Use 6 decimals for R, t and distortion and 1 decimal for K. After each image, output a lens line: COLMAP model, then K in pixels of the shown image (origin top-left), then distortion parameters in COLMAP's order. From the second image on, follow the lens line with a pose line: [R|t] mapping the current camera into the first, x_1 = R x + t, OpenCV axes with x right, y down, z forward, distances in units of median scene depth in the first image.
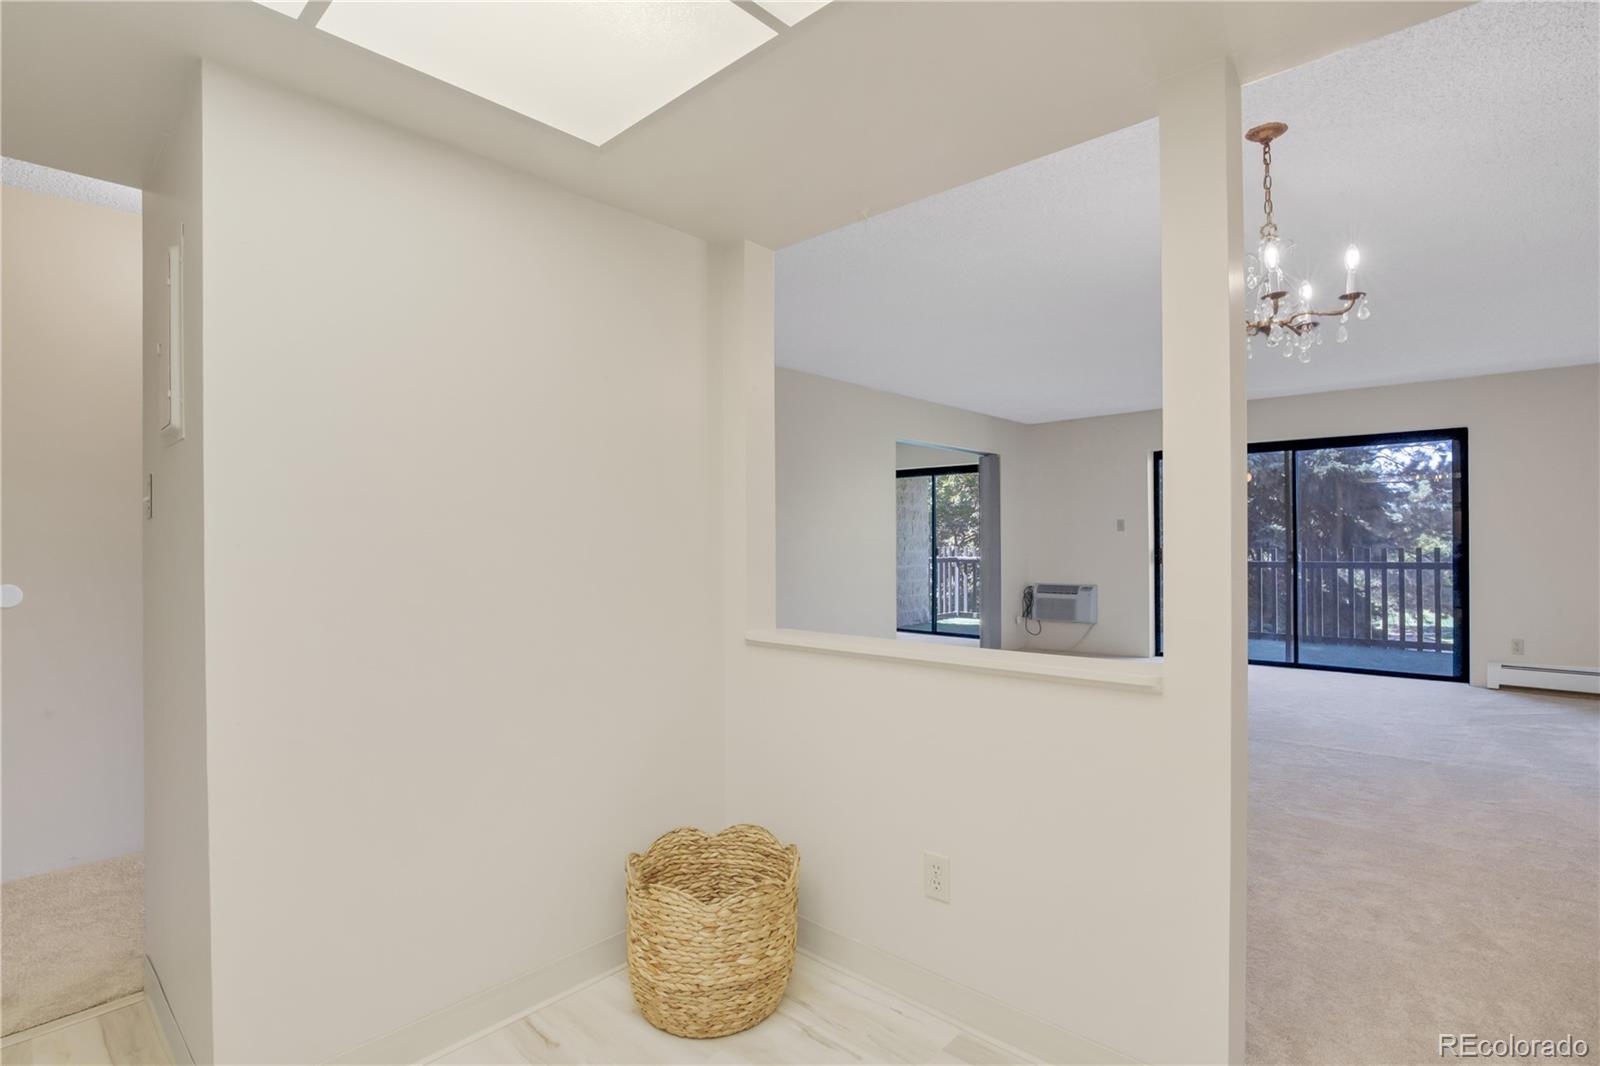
lens RADIAL K [[766.0, 0, 803.9], [0, 766.0, 540.9], [0, 0, 1]] dist [-0.026247, 0.000479]
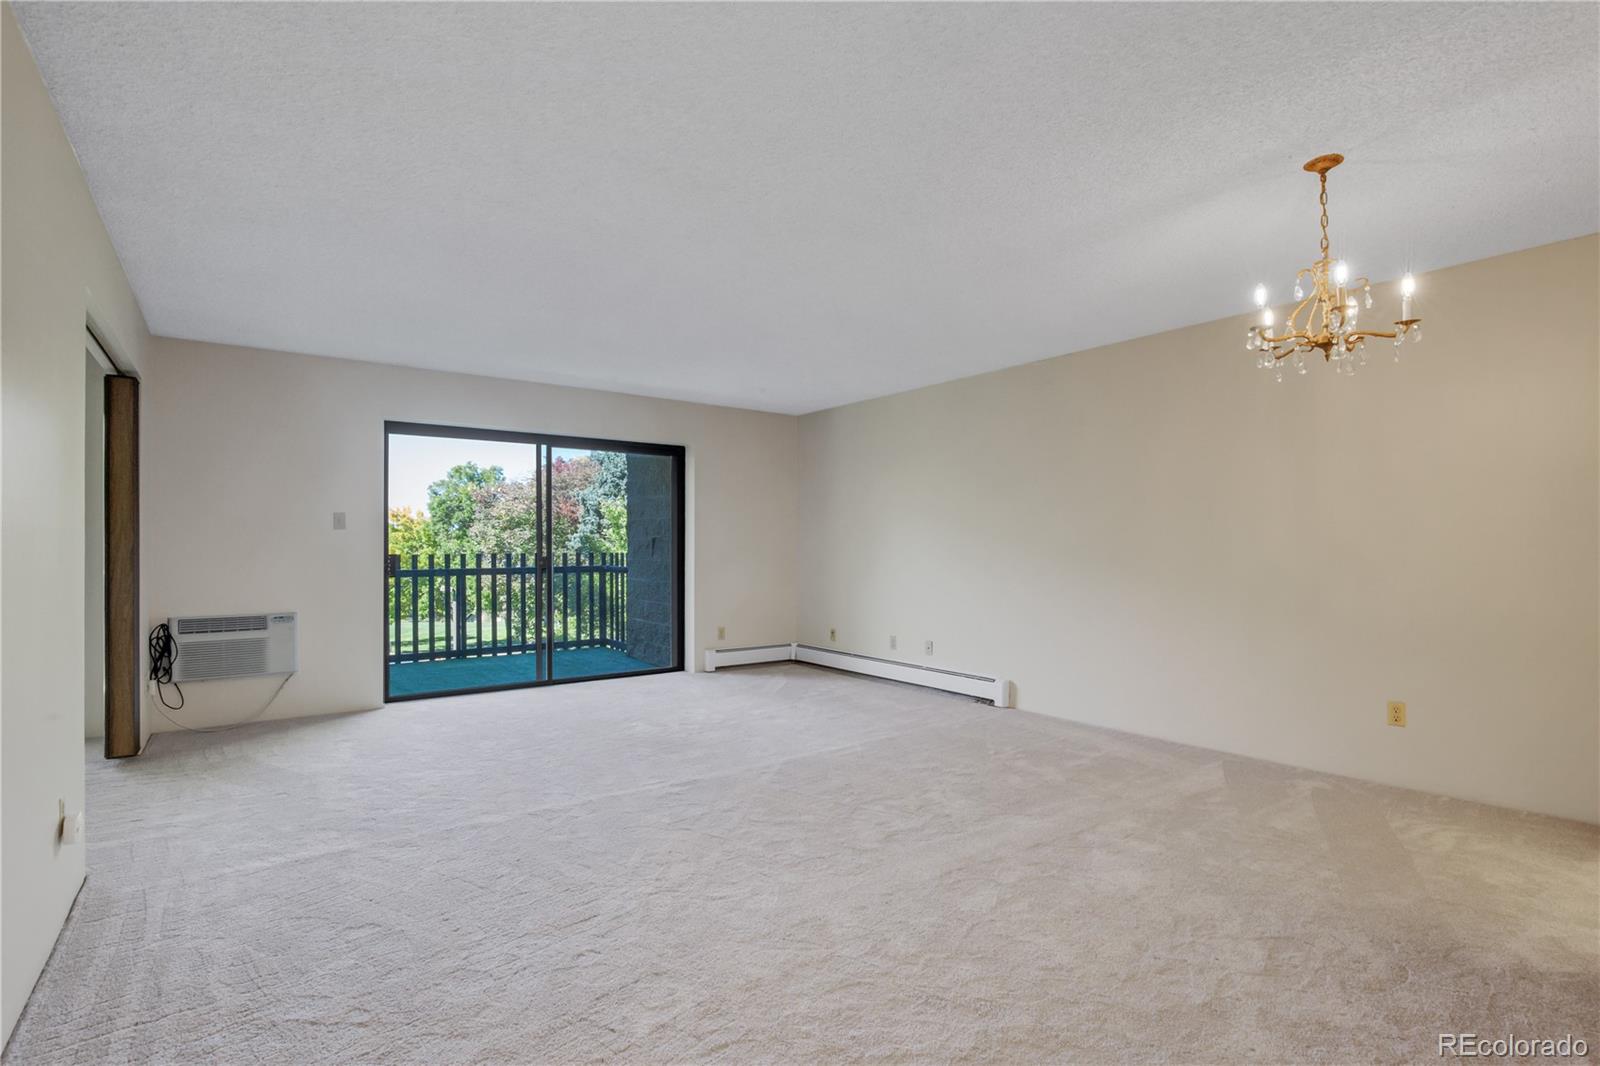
lens RADIAL K [[766.0, 0, 803.9], [0, 766.0, 540.9], [0, 0, 1]] dist [-0.026247, 0.000479]
pose [[0.187087, 0.012683, 0.982262, -0.166572], [0.000926, 0.999914, -0.013087, 0.006180], [-0.982343, 0.003358, 0.187059, 0.452880]]
